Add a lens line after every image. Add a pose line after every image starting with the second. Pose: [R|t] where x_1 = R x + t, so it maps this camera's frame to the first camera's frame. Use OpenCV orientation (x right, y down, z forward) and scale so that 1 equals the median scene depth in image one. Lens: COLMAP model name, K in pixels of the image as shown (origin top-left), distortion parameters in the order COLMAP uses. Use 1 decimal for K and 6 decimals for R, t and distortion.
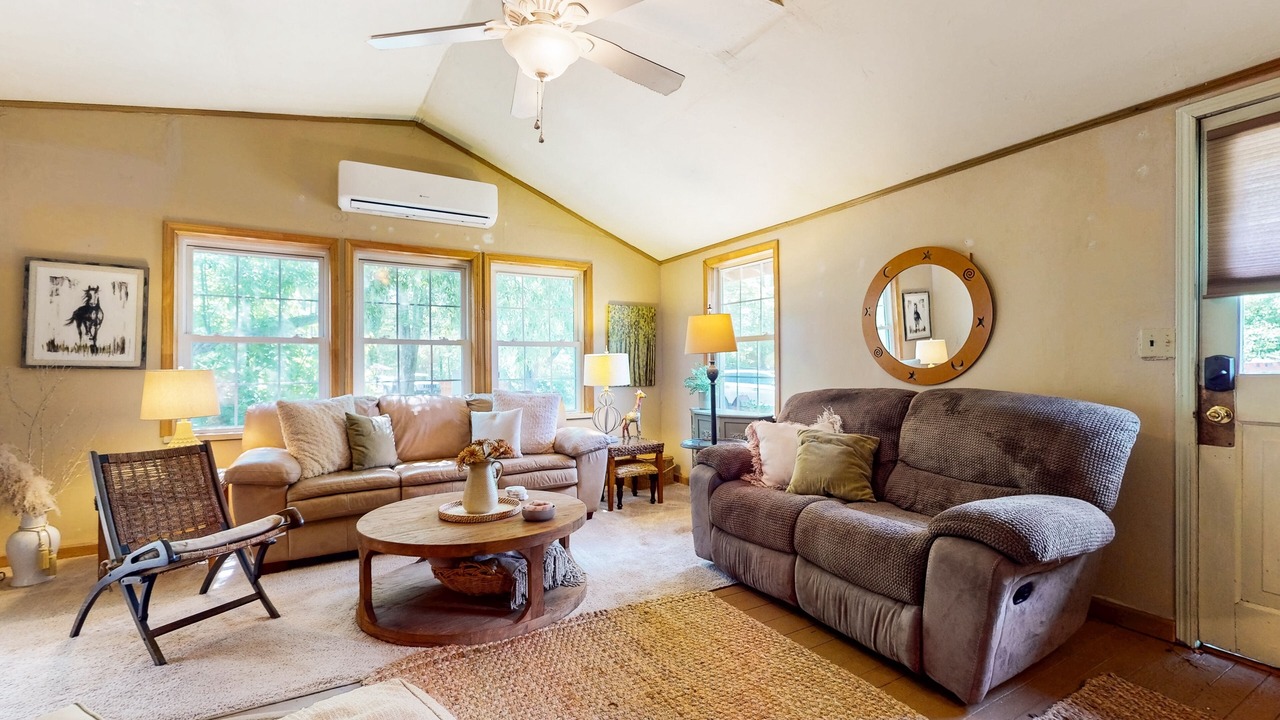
lens RADIAL K [[562.3, 0, 639.6], [0, 562.3, 362.5], [0, 0, 1]] dist [-0.000366, -0.000153]
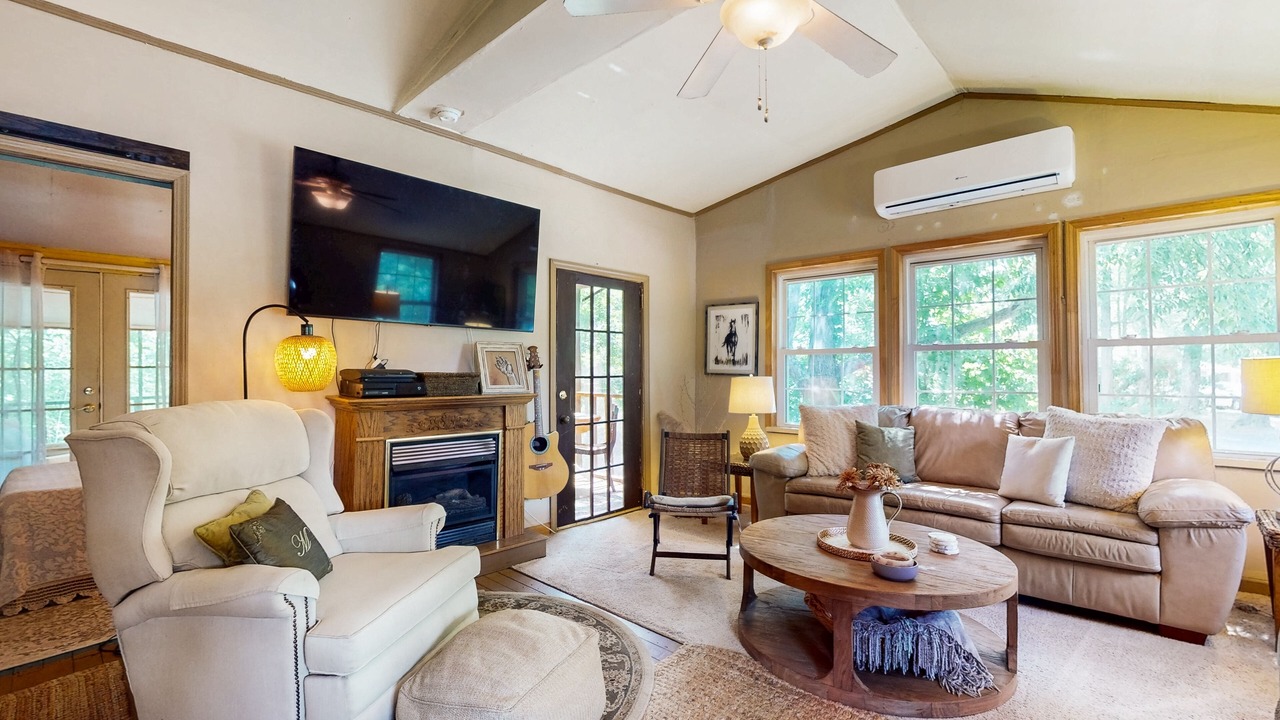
lens RADIAL K [[562.3, 0, 639.6], [0, 562.3, 362.5], [0, 0, 1]] dist [-0.000366, -0.000153]
pose [[0.276124, -0.012224, -0.961044, 0.334939], [0.006653, 0.999919, -0.010807, -0.007484], [0.961099, -0.003410, 0.276183, 0.319063]]
